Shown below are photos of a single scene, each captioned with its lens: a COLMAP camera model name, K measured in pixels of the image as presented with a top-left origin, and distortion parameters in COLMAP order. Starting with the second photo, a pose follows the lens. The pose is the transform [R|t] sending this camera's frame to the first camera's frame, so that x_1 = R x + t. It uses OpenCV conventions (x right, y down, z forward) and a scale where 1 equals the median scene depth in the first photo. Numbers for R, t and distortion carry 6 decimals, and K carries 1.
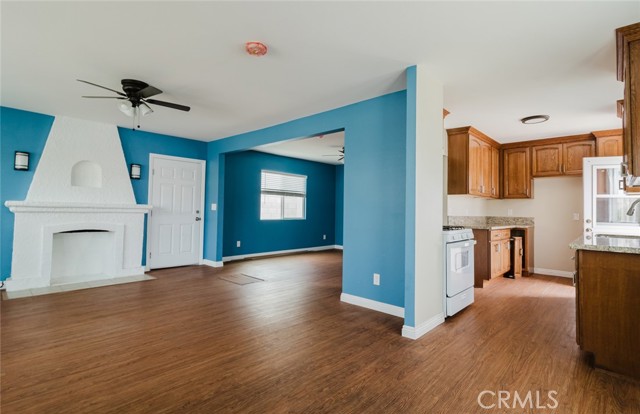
lens RADIAL K [[292.1, 0, 364.0], [0, 292.1, 202.1], [0, 0, 1]] dist [0.005548, -0.000387]
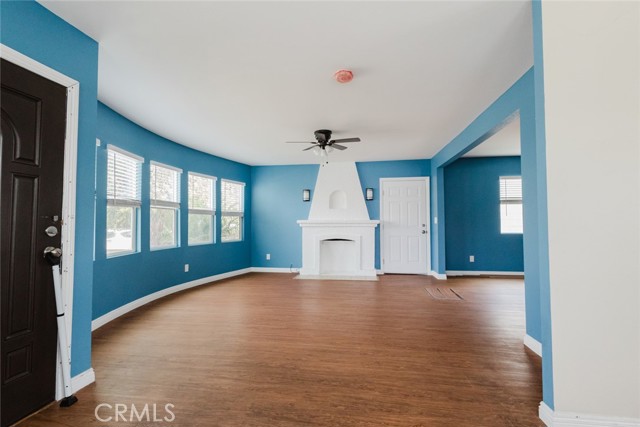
lens RADIAL K [[304.3, 0, 336.0], [0, 304.3, 212.2], [0, 0, 1]] dist [0.003926, -0.000635]
pose [[0.554849, -0.049936, -0.830451, 0.296626], [0.041570, 0.998614, -0.032274, 0.012671], [0.830912, -0.016615, 0.556156, 0.180947]]
